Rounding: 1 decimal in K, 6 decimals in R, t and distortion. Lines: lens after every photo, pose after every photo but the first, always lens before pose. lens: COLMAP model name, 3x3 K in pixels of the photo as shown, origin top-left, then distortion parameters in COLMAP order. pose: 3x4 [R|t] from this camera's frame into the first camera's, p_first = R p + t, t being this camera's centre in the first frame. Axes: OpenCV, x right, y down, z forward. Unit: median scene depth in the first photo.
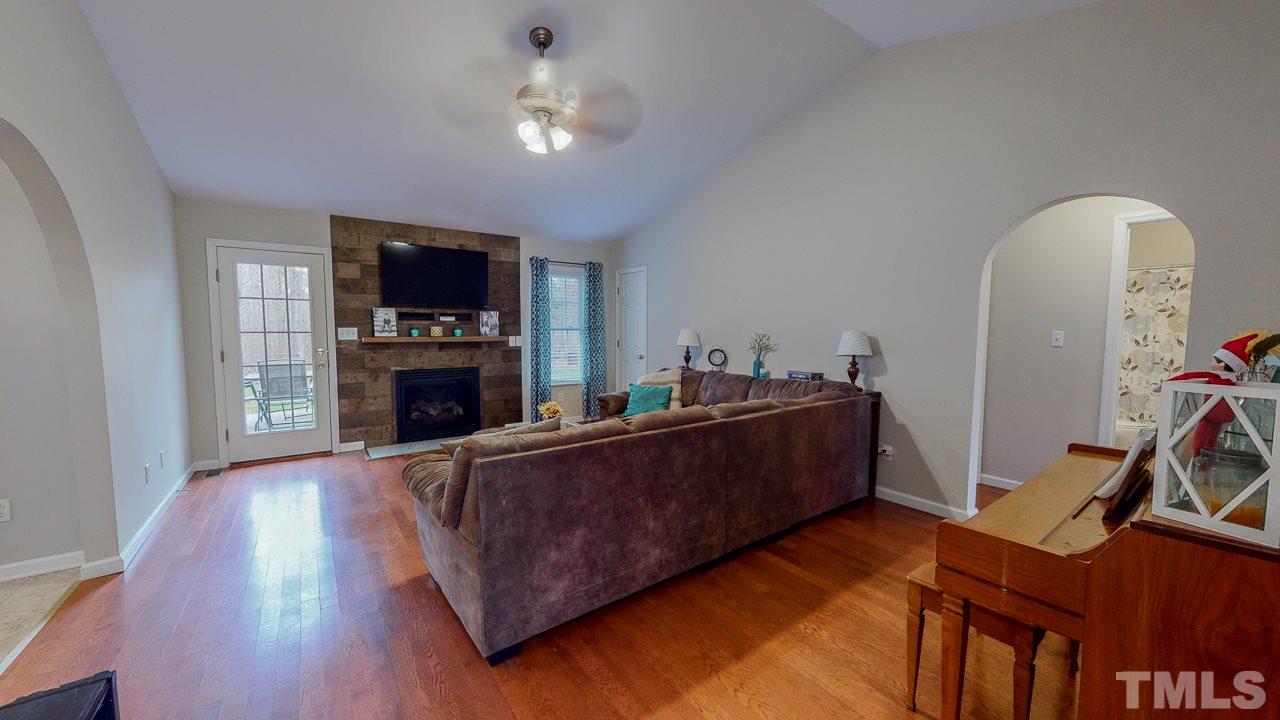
lens RADIAL K [[469.9, 0, 640.0], [0, 469.9, 360.0], [0, 0, 1]] dist [-0.000391, -0.000140]
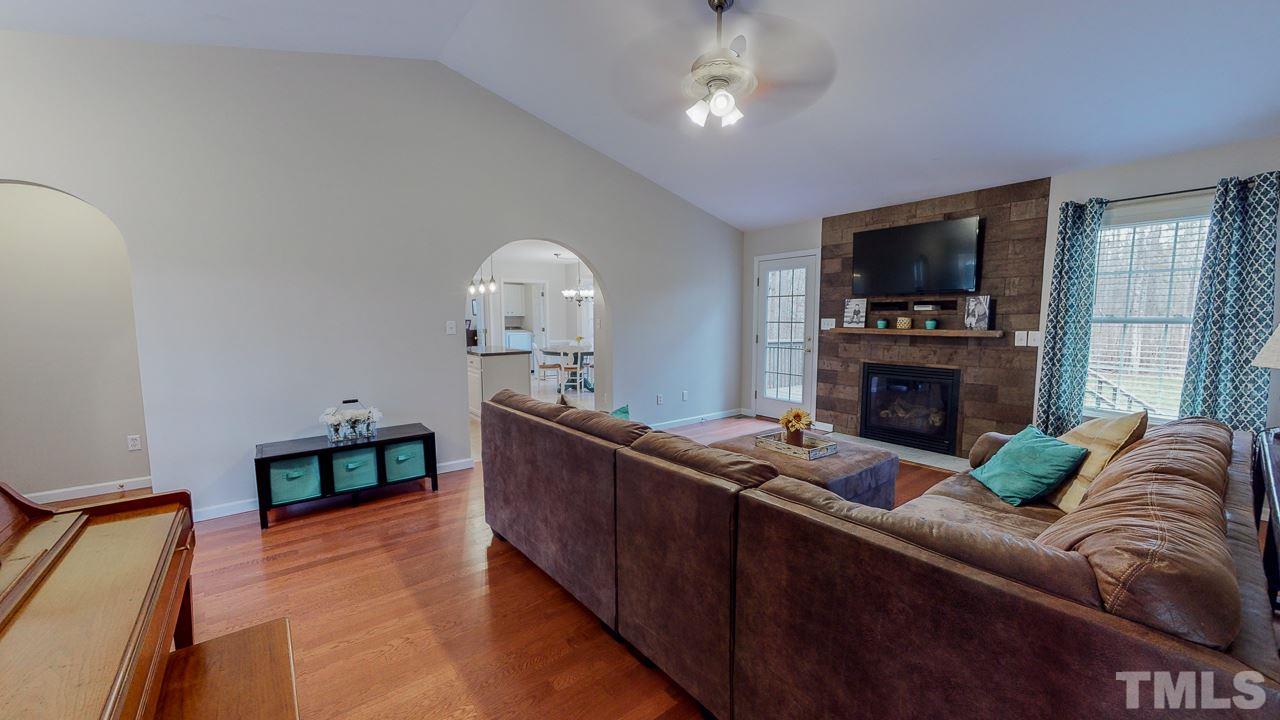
lens RADIAL K [[469.9, 0, 640.0], [0, 469.9, 360.0], [0, 0, 1]] dist [-0.000391, -0.000140]
pose [[0.046864, 0.086979, -0.995107, 0.444311], [-0.066914, 0.994237, 0.083752, -0.034366], [0.996658, 0.062662, 0.052414, 0.497591]]
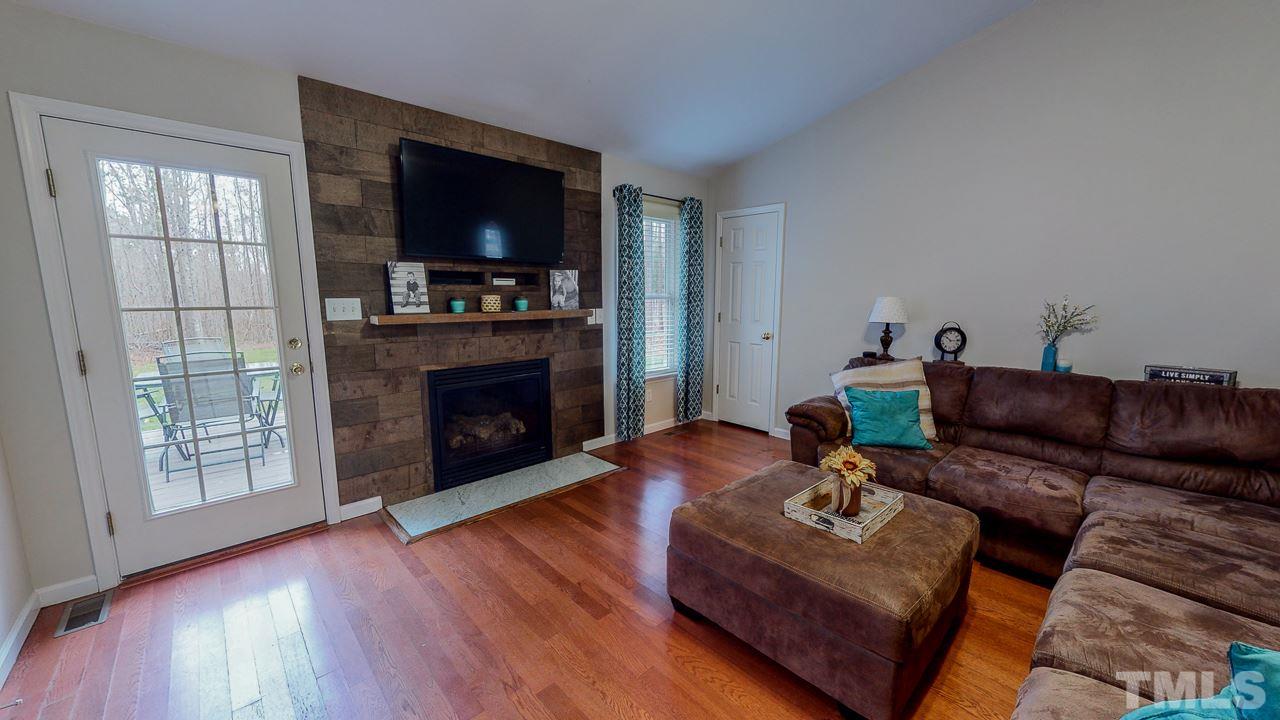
lens RADIAL K [[469.9, 0, 640.0], [0, 469.9, 360.0], [0, 0, 1]] dist [-0.000391, -0.000140]
pose [[0.990709, -0.023299, 0.133990, -0.346804], [0.013393, 0.997141, 0.074363, -0.032296], [-0.135339, -0.071877, 0.988189, 0.400397]]
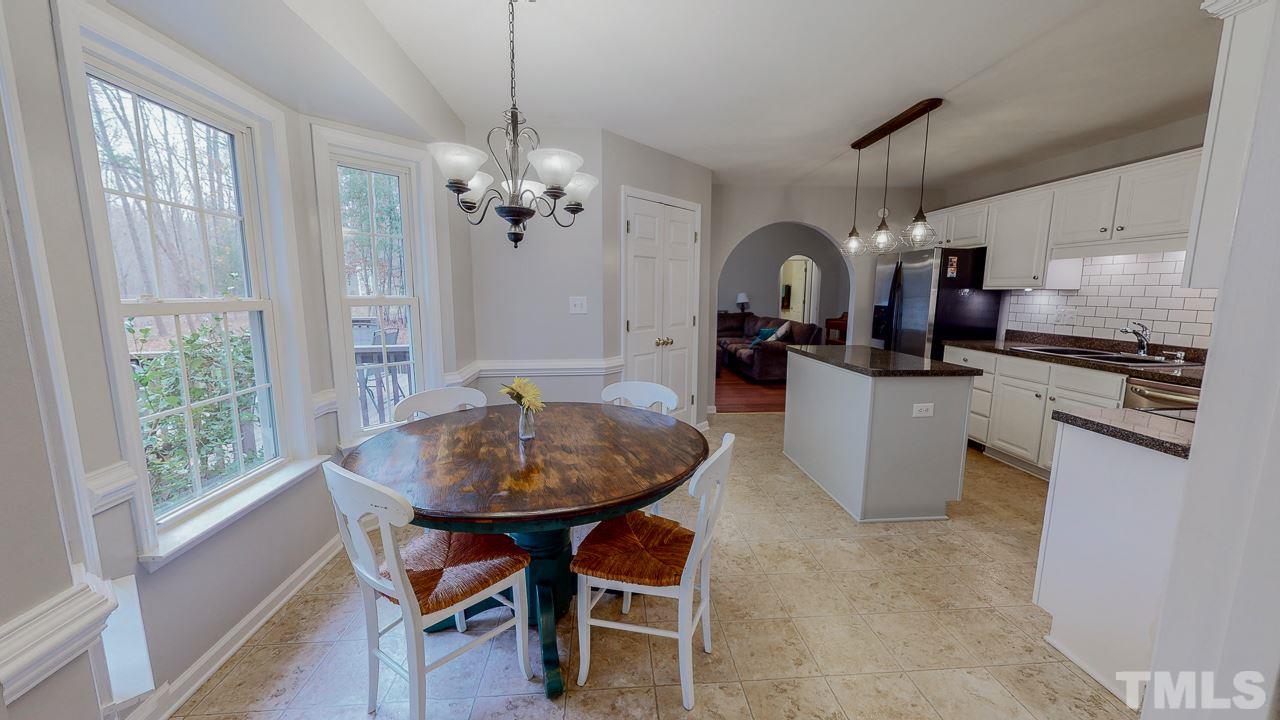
lens RADIAL K [[469.9, 0, 640.0], [0, 469.9, 360.0], [0, 0, 1]] dist [-0.000391, -0.000140]
pose [[0.516444, -0.128528, 0.846621, -1.539981], [0.059263, 0.991666, 0.114396, -0.017616], [-0.854268, -0.008906, 0.519757, 0.089158]]
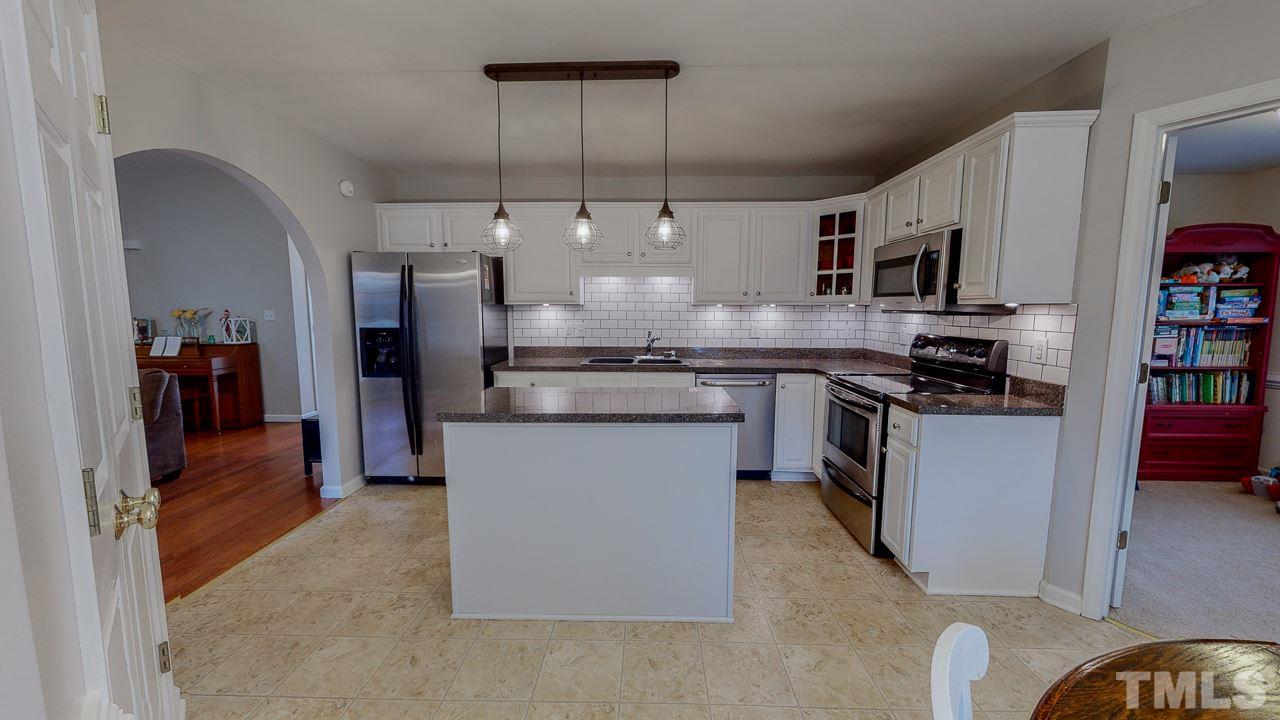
lens RADIAL K [[469.9, 0, 640.0], [0, 469.9, 360.0], [0, 0, 1]] dist [-0.000391, -0.000140]
pose [[-0.800824, -0.070392, 0.594748, -1.122688], [0.036835, 0.985400, 0.166225, -0.039911], [-0.597765, 0.155025, -0.786539, 0.482139]]
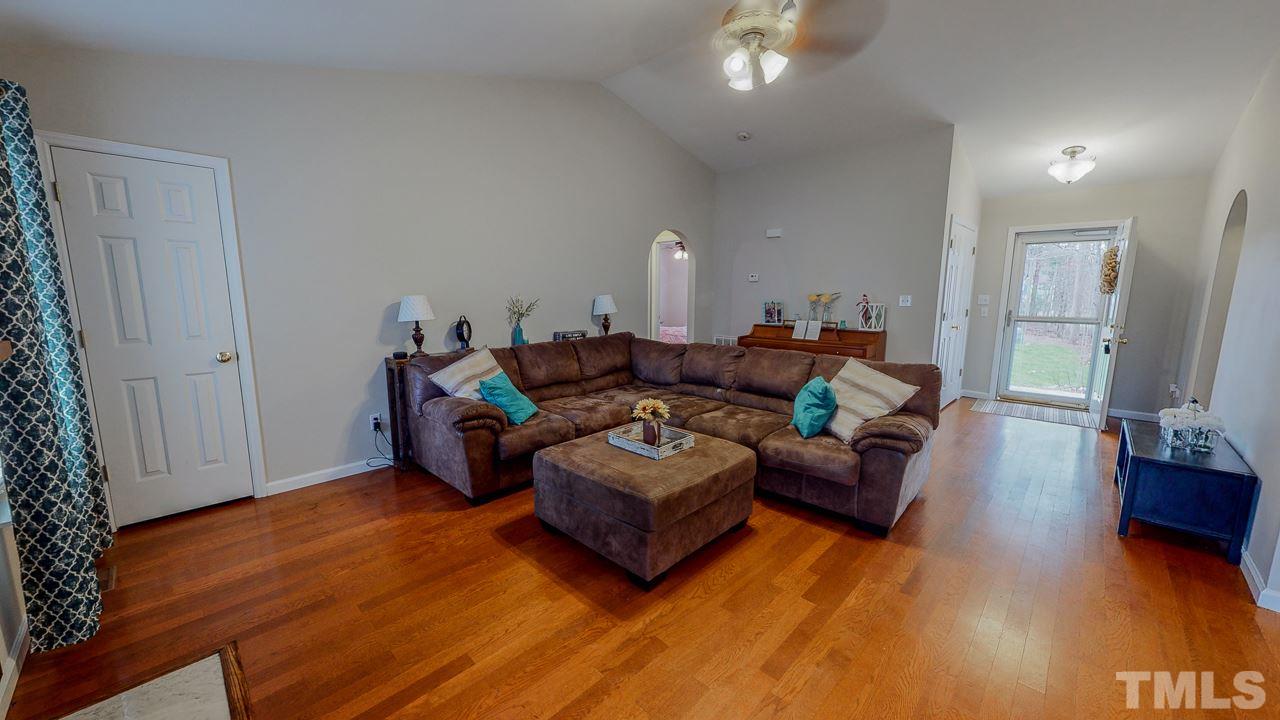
lens RADIAL K [[469.9, 0, 640.0], [0, 469.9, 360.0], [0, 0, 1]] dist [-0.000391, -0.000140]
pose [[-0.181475, -0.148201, 0.972164, -0.647563], [0.065592, 0.984553, 0.162333, -0.065564], [-0.981206, 0.093226, -0.168951, 0.835290]]
